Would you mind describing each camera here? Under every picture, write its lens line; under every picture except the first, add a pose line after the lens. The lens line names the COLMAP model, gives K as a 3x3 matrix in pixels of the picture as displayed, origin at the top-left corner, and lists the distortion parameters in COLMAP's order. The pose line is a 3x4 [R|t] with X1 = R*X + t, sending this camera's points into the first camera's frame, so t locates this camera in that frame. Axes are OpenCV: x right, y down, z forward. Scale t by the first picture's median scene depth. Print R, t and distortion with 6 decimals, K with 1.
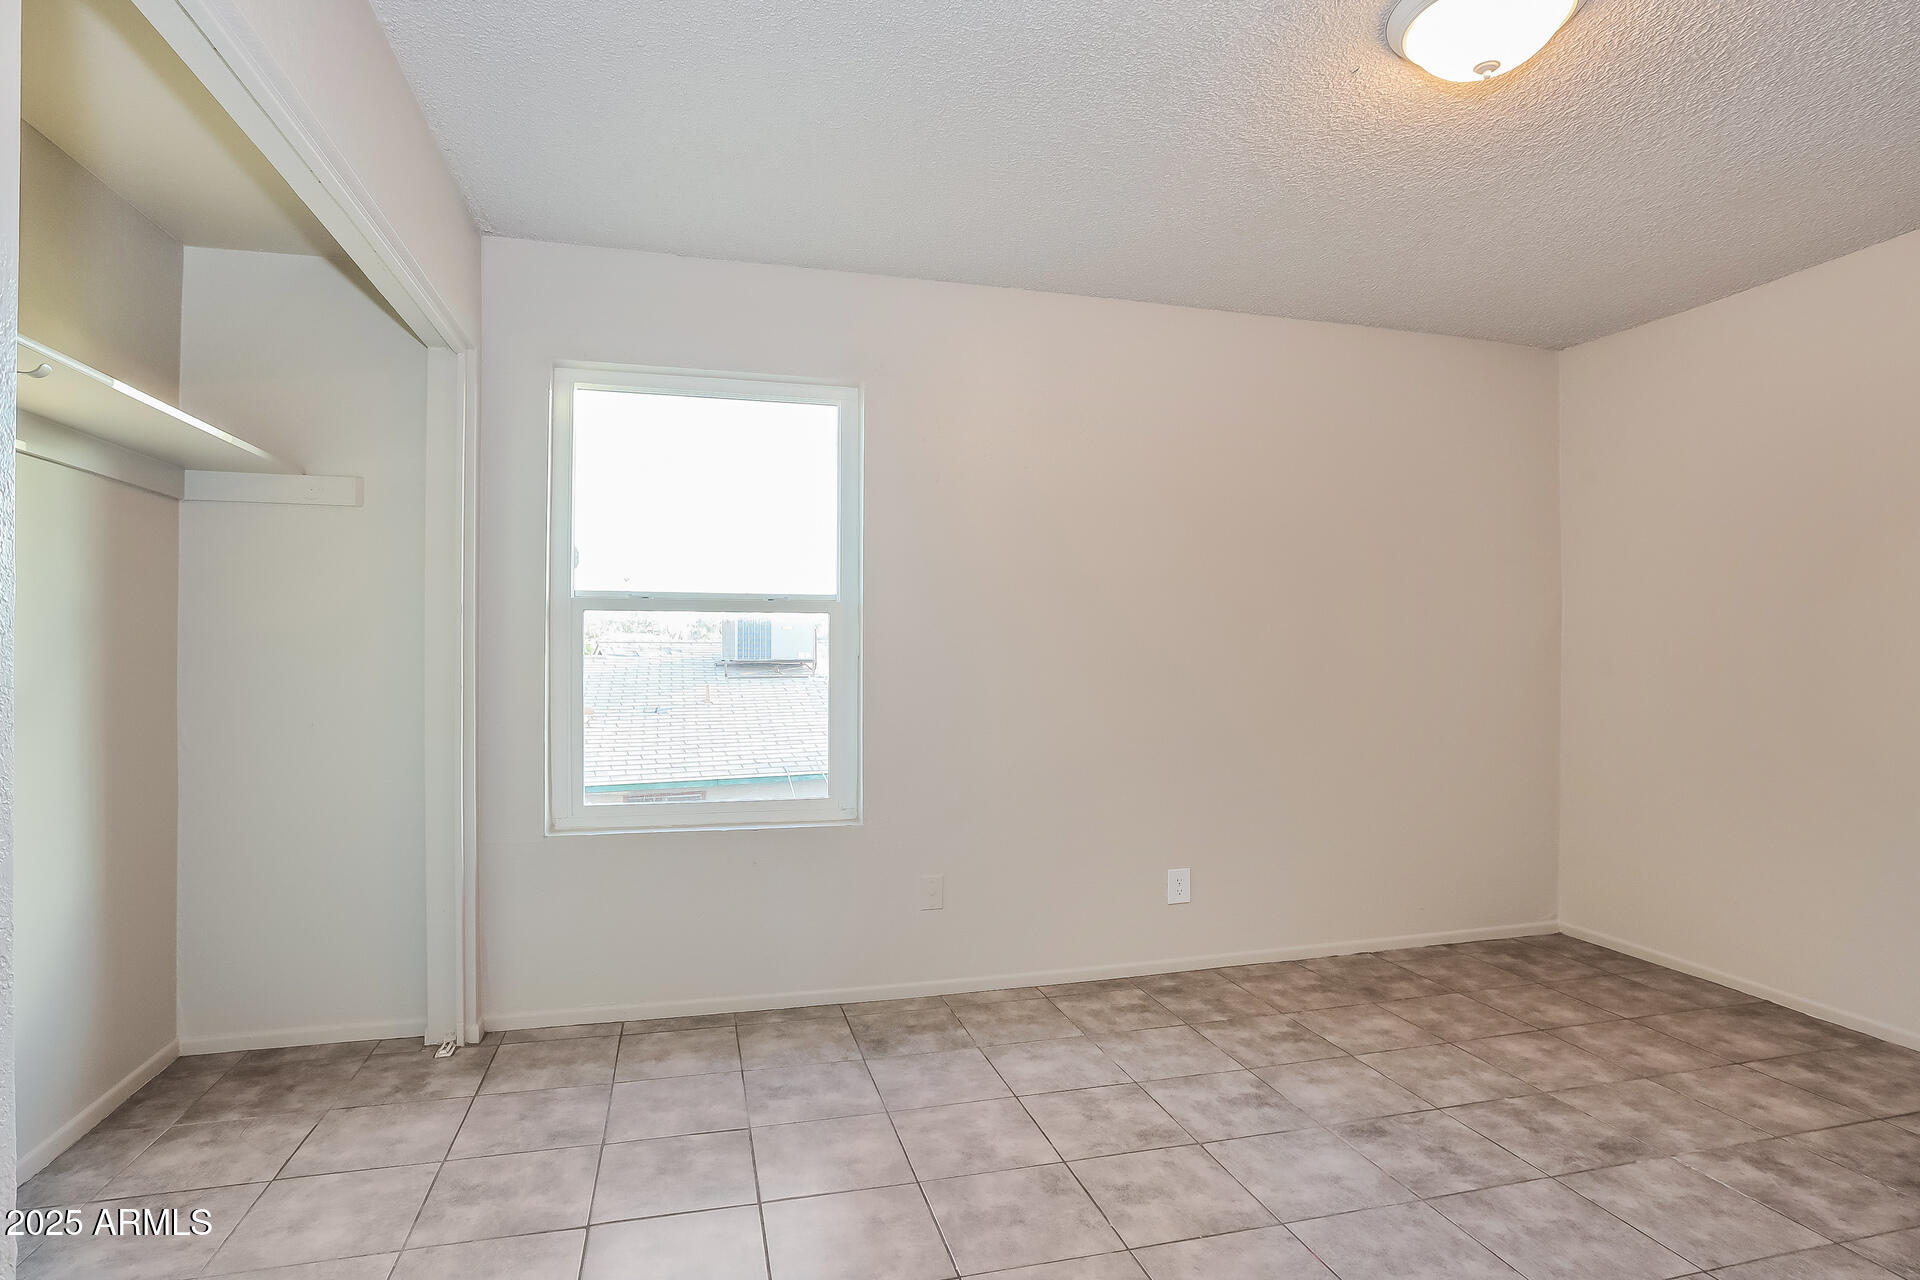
lens RADIAL K [[1009.5, 0, 936.6], [0, 1009.5, 642.4], [0, 0, 1]] dist [-0.063949, 0.031454]
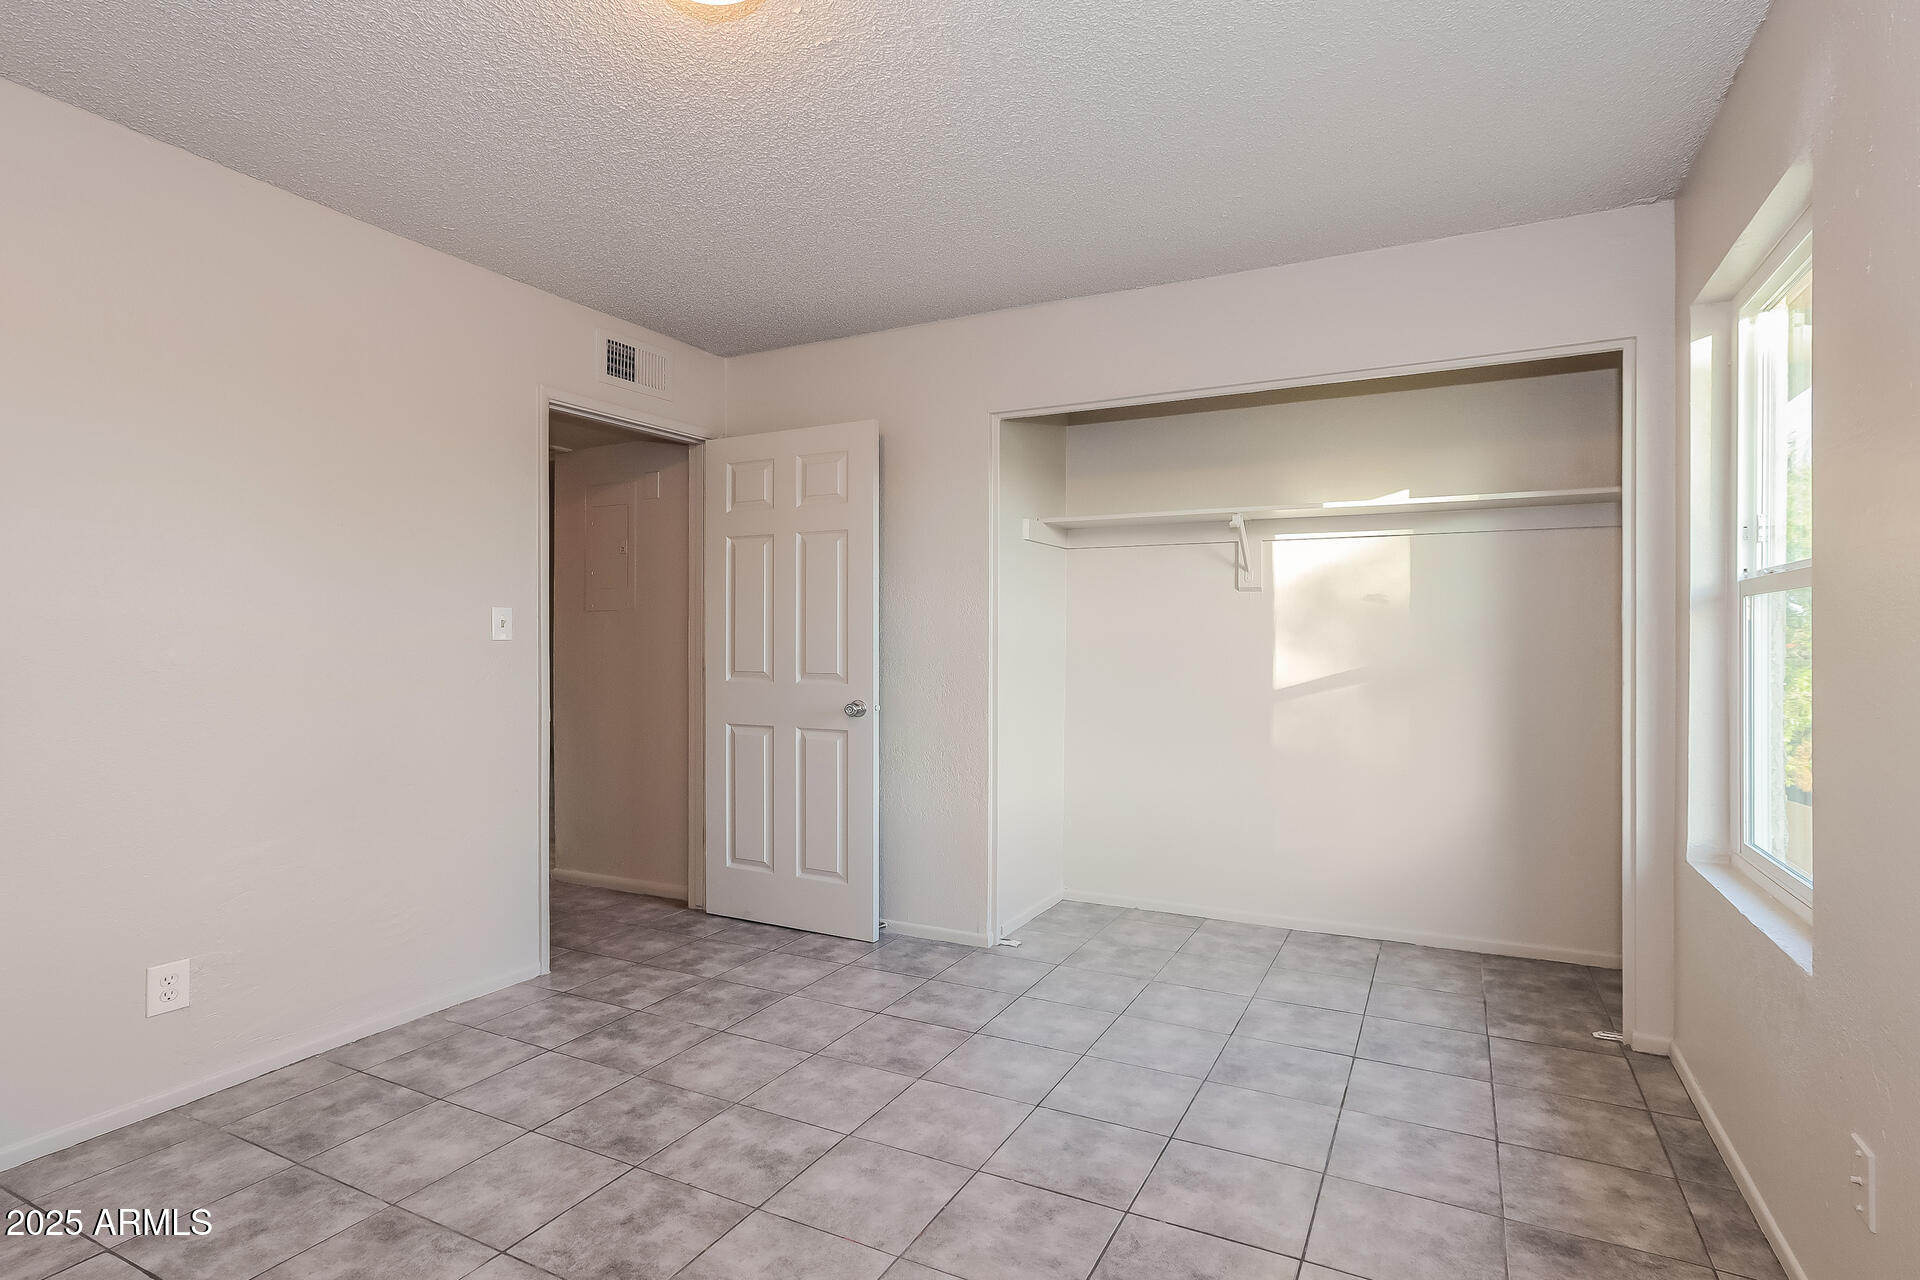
lens RADIAL K [[1009.5, 0, 936.6], [0, 1009.5, 642.4], [0, 0, 1]] dist [-0.063949, 0.031454]
pose [[-0.699442, -0.001555, -0.714688, 0.811609], [0.006427, 0.999944, -0.008465, 0.009107], [0.714661, -0.010514, -0.699392, 1.371087]]
